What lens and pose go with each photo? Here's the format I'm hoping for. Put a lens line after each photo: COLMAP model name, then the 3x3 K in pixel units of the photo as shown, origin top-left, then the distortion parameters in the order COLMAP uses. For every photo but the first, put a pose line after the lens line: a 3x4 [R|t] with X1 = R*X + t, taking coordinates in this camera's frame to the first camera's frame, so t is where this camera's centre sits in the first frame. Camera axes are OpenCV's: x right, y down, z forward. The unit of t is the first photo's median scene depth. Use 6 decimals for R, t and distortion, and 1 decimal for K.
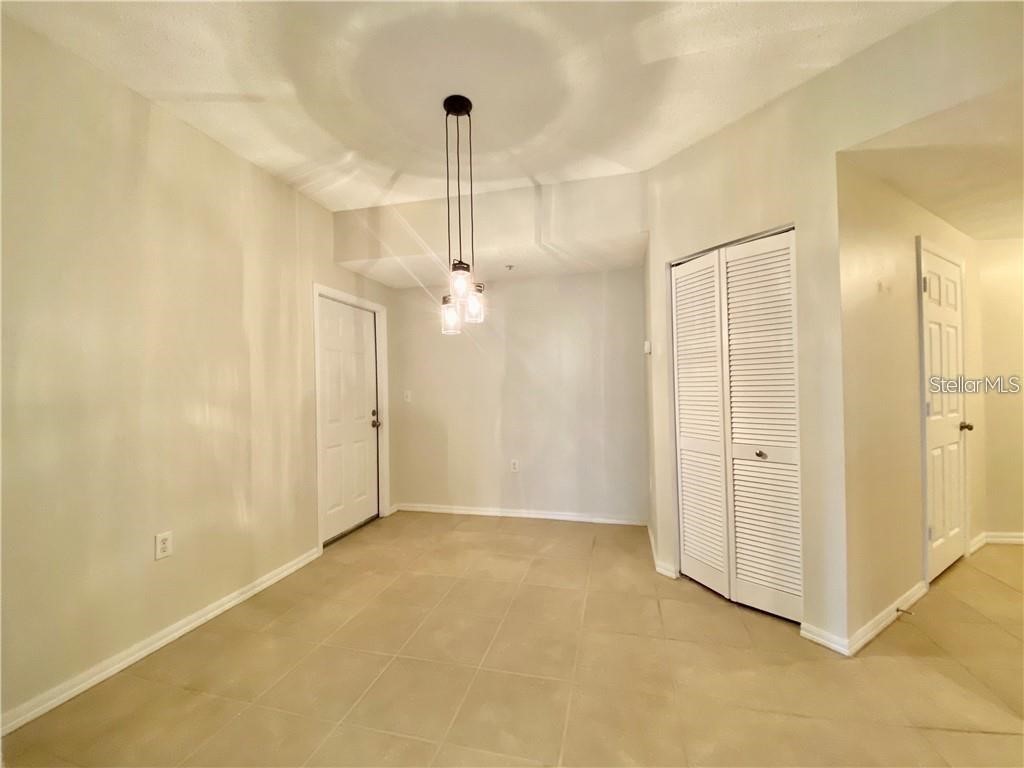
lens RADIAL K [[408.5, 0, 508.6], [0, 408.5, 380.5], [0, 0, 1]] dist [-0.002962, -0.008288]
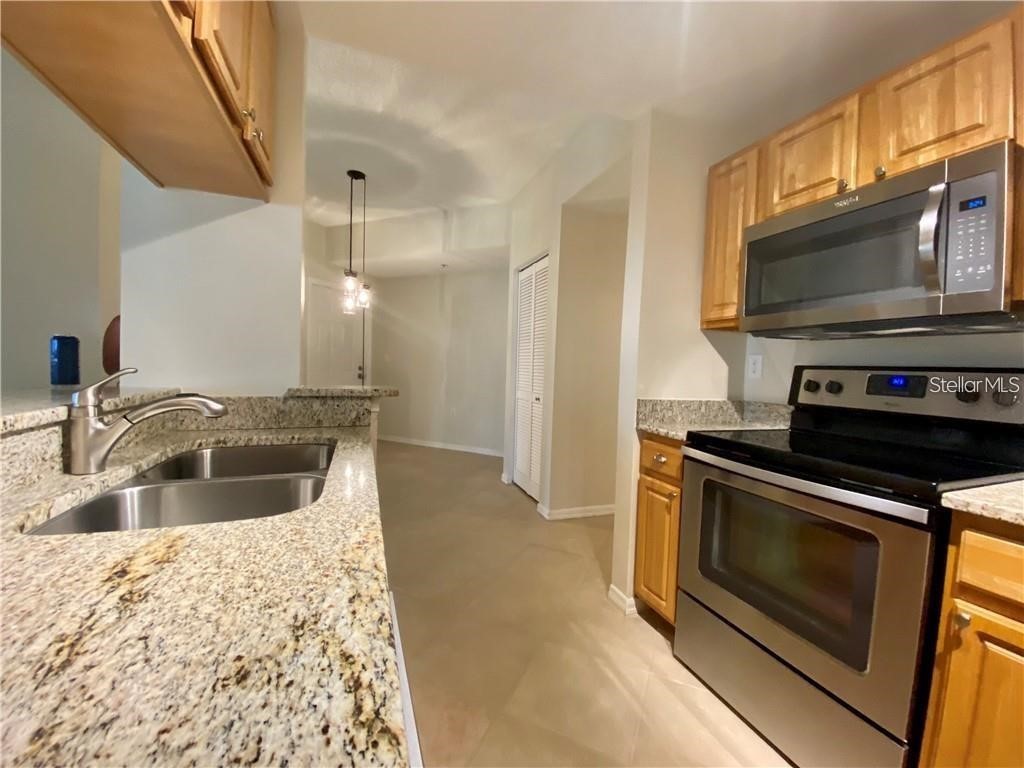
lens RADIAL K [[408.5, 0, 509.7], [0, 408.5, 383.0], [0, 0, 1]] dist [-0.002962, -0.008288]
pose [[0.980940, 0.061670, -0.184265, 0.832497], [-0.050864, 0.996729, 0.062807, 0.031451], [0.187536, -0.052238, 0.980868, -0.541969]]
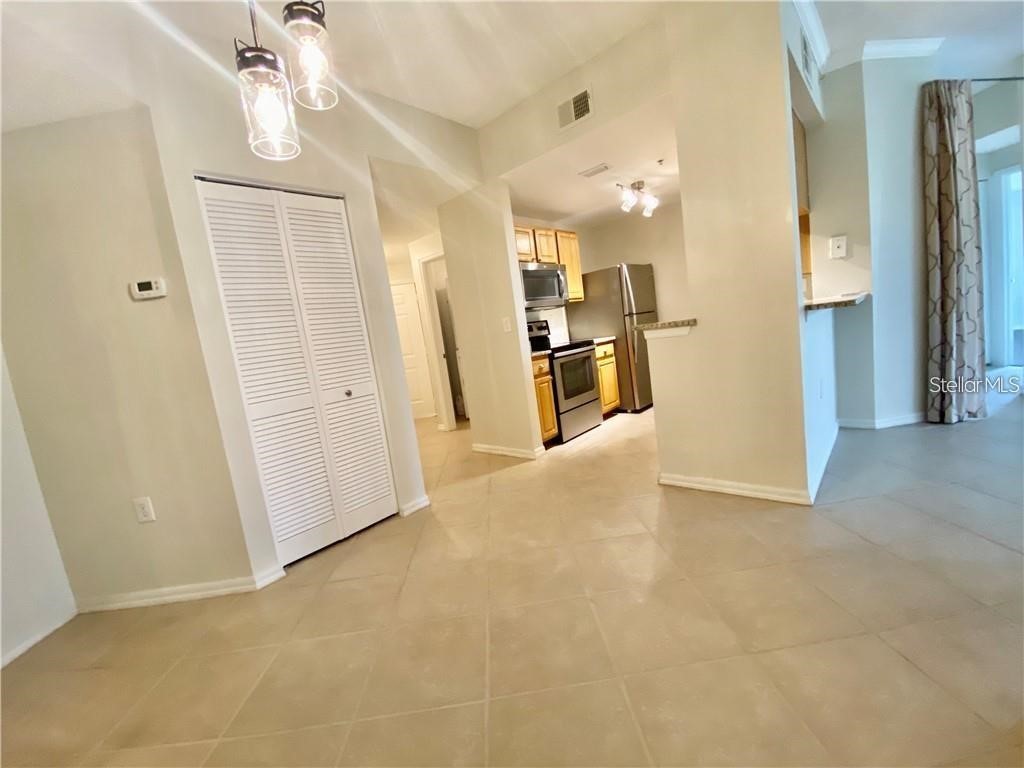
lens RADIAL K [[408.5, 0, 519.4], [0, 408.5, 380.2], [0, 0, 1]] dist [-0.002962, -0.008288]
pose [[-0.293194, -0.063298, 0.953955, -0.536339], [0.124874, 0.986722, 0.103852, 0.082396], [-0.947863, 0.149573, -0.281397, 0.804920]]
